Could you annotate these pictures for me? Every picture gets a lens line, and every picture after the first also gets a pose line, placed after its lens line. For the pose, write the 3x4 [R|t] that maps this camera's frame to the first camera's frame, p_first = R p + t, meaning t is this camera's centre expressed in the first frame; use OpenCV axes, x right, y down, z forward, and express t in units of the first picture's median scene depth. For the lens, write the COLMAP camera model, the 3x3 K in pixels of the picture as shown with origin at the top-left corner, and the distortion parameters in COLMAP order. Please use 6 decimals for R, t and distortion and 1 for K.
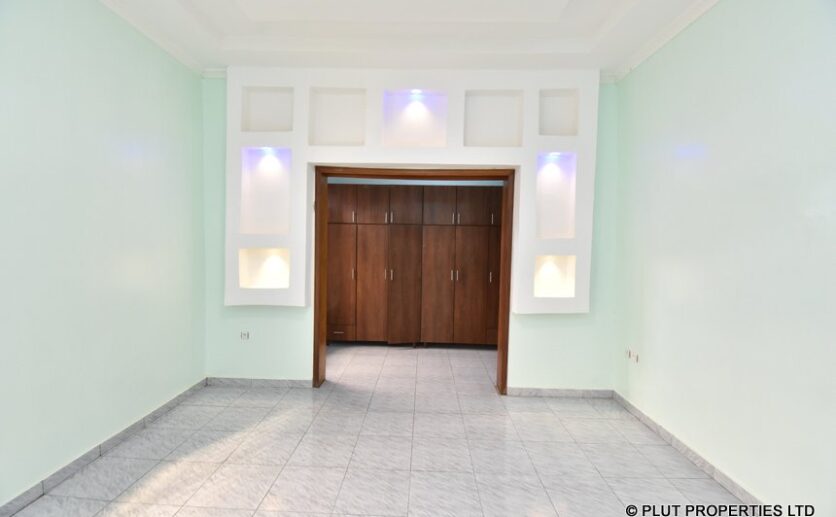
lens RADIAL K [[366.3, 0, 418.0], [0, 366.3, 258.5], [0, 0, 1]] dist [0.023320, -0.026618]
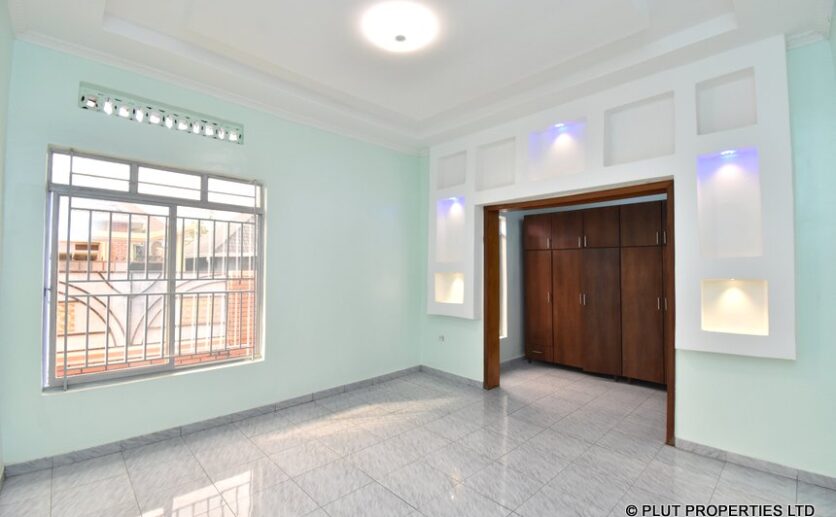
lens RADIAL K [[366.3, 0, 418.0], [0, 366.3, 258.5], [0, 0, 1]] dist [0.023320, -0.026618]
pose [[0.710900, -0.034547, -0.702444, 0.430932], [-0.017097, 0.997649, -0.066369, 0.010709], [0.703085, 0.059192, 0.708638, -0.025166]]
